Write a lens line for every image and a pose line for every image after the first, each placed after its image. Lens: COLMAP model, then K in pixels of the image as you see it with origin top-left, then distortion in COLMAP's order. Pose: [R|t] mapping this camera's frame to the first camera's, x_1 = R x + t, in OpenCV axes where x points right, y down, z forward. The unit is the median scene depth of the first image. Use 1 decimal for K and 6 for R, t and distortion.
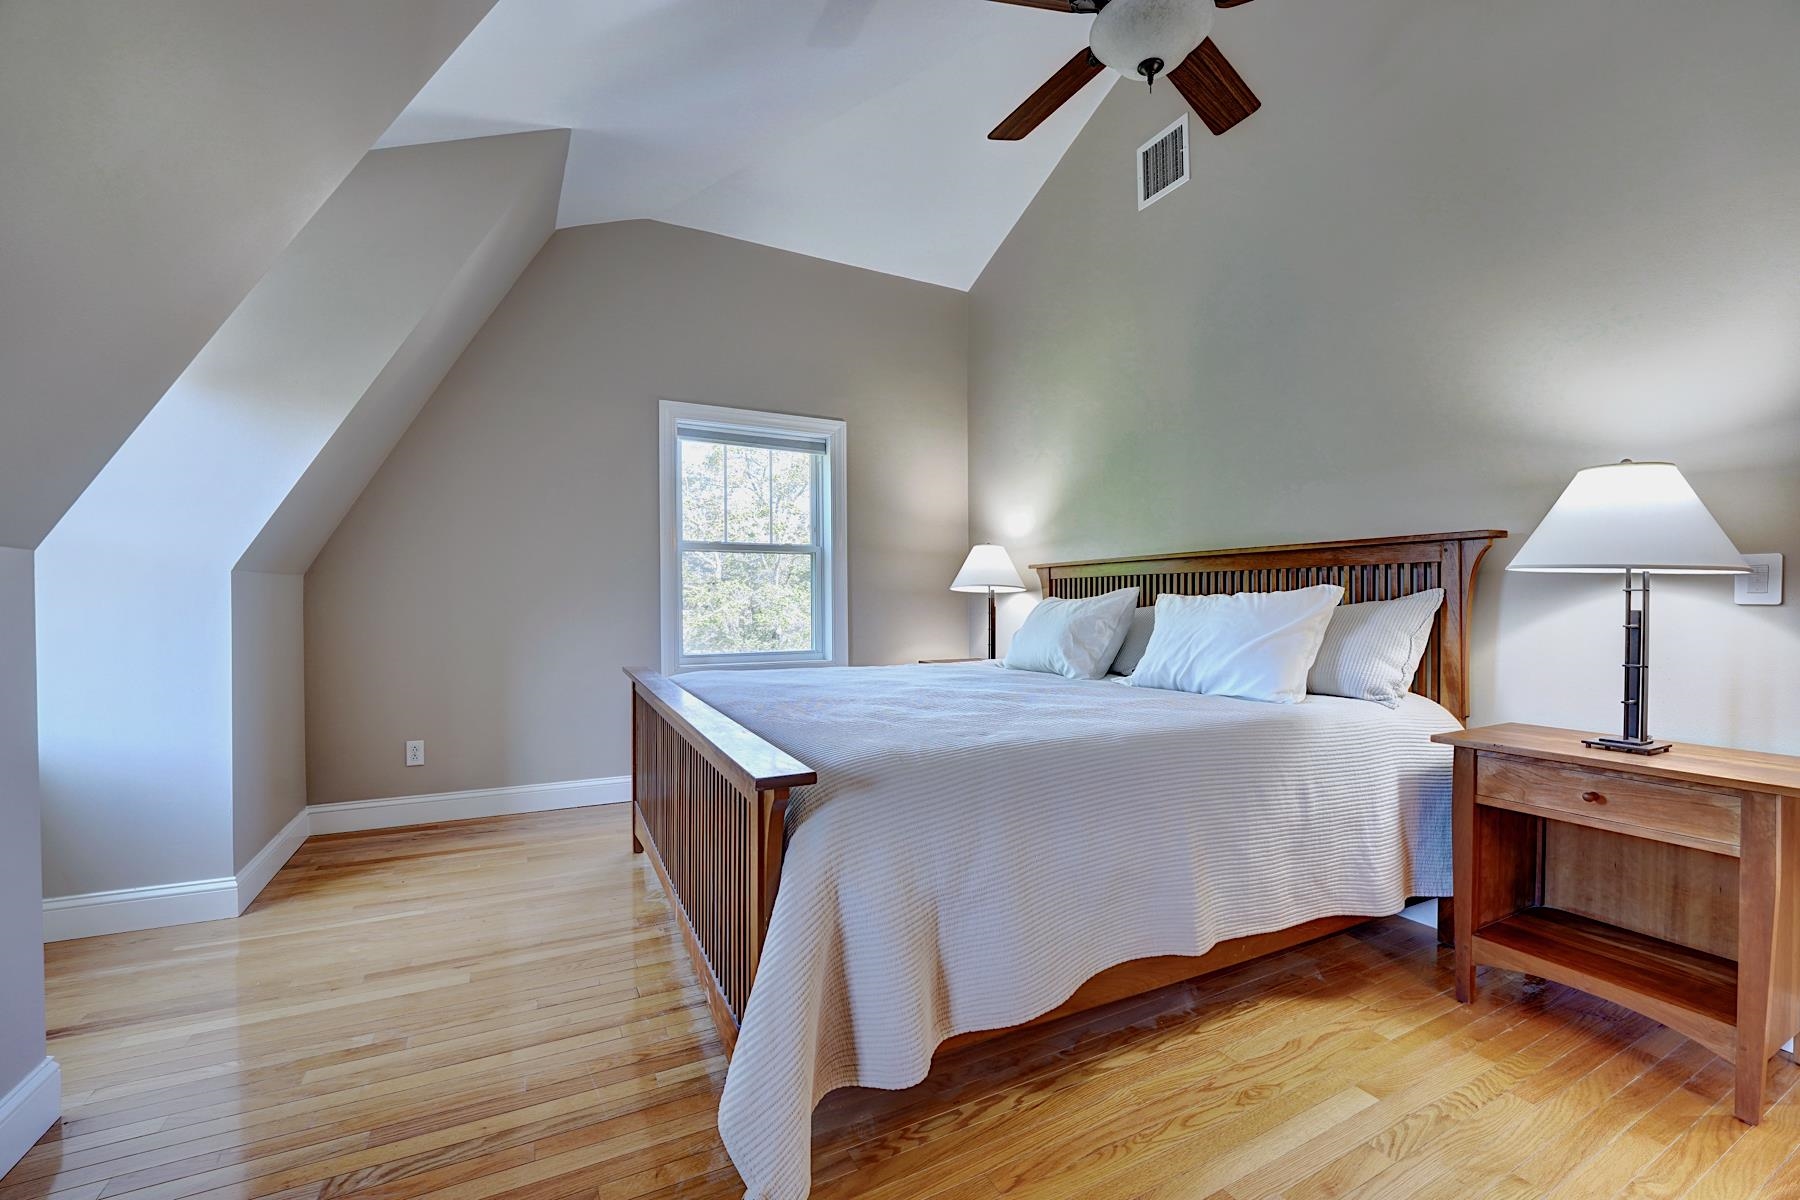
lens RADIAL K [[730.3, 0, 899.6], [0, 730.3, 601.2], [0, 0, 1]] dist [-0.016639, -0.000476]
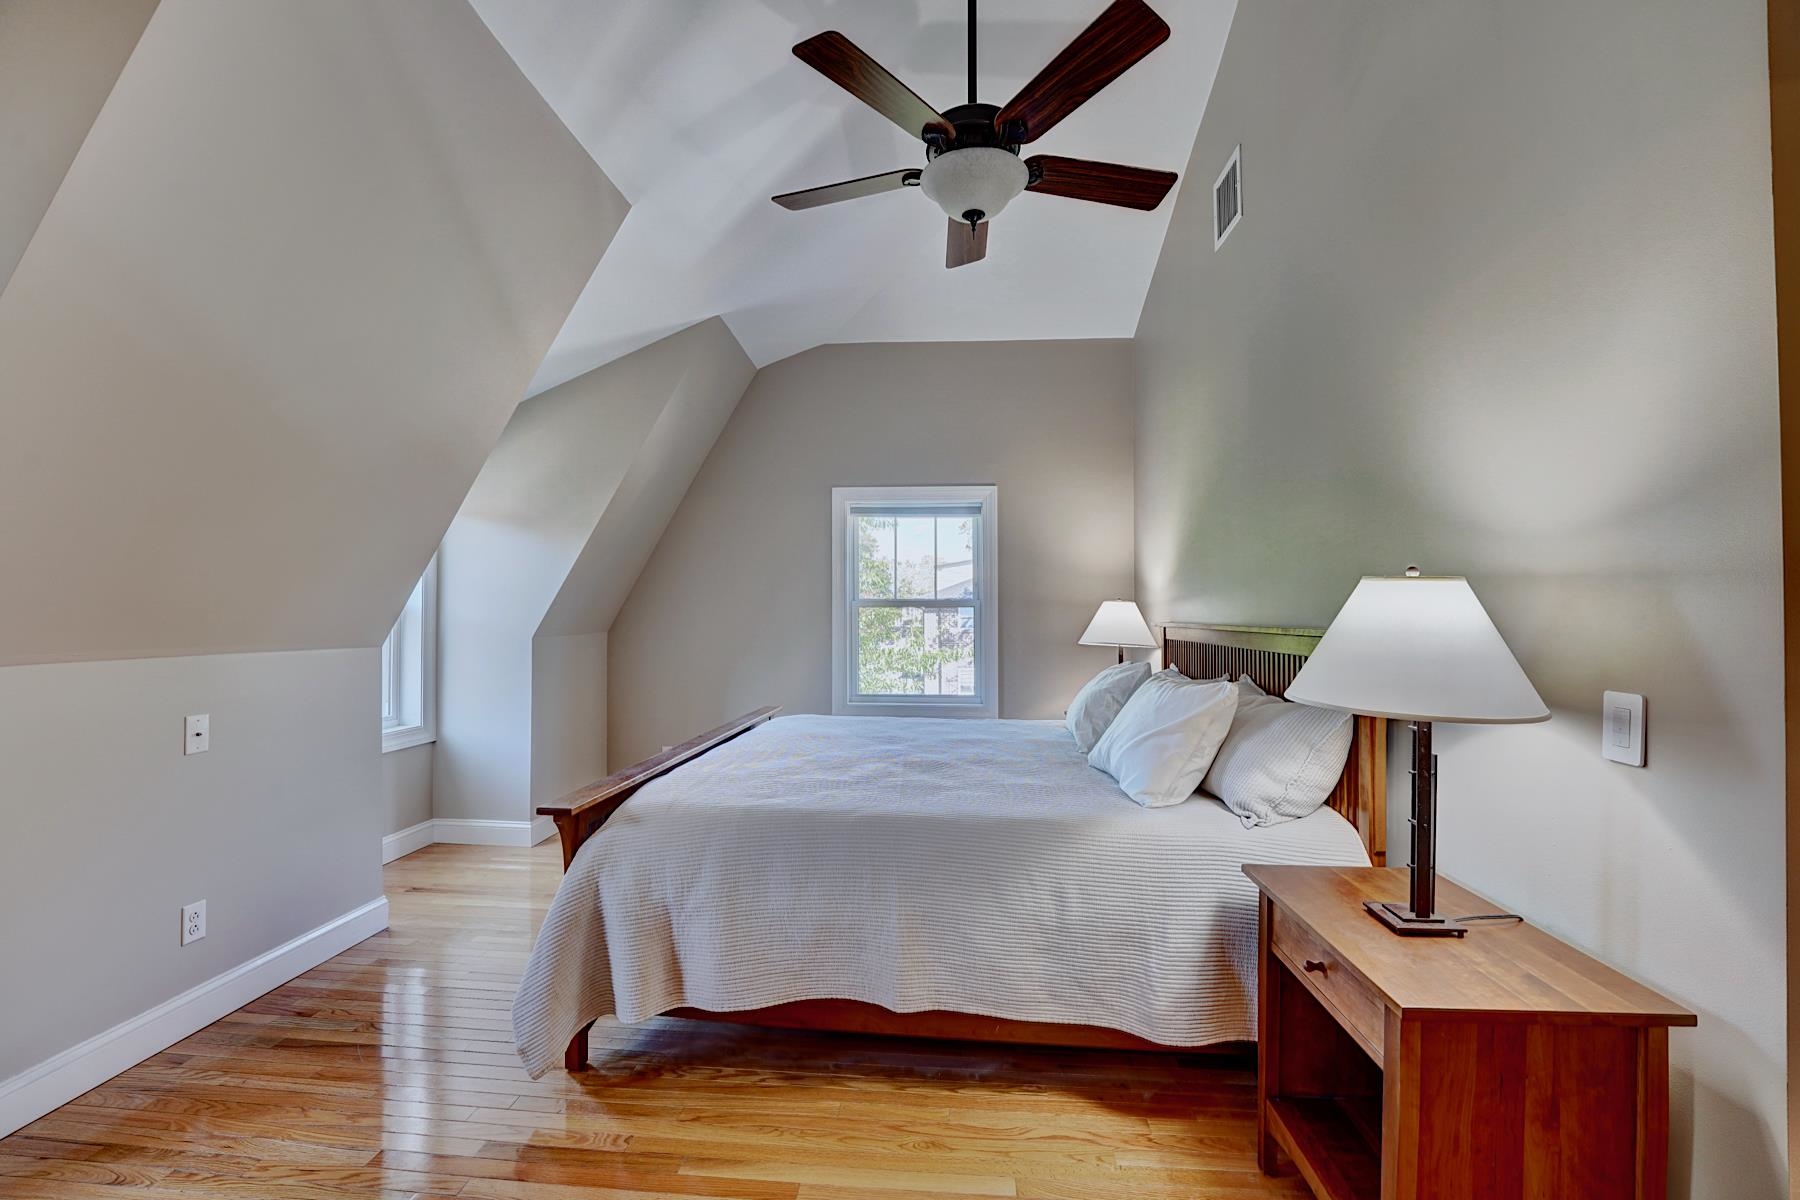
lens RADIAL K [[730.3, 0, 880.7], [0, 730.3, 603.5], [0, 0, 1]] dist [-0.016639, -0.000476]
pose [[0.850271, -0.006031, -0.526310, 0.795648], [-0.004079, 0.999829, -0.018048, -0.117691], [0.526329, 0.017492, 0.850101, -0.018347]]
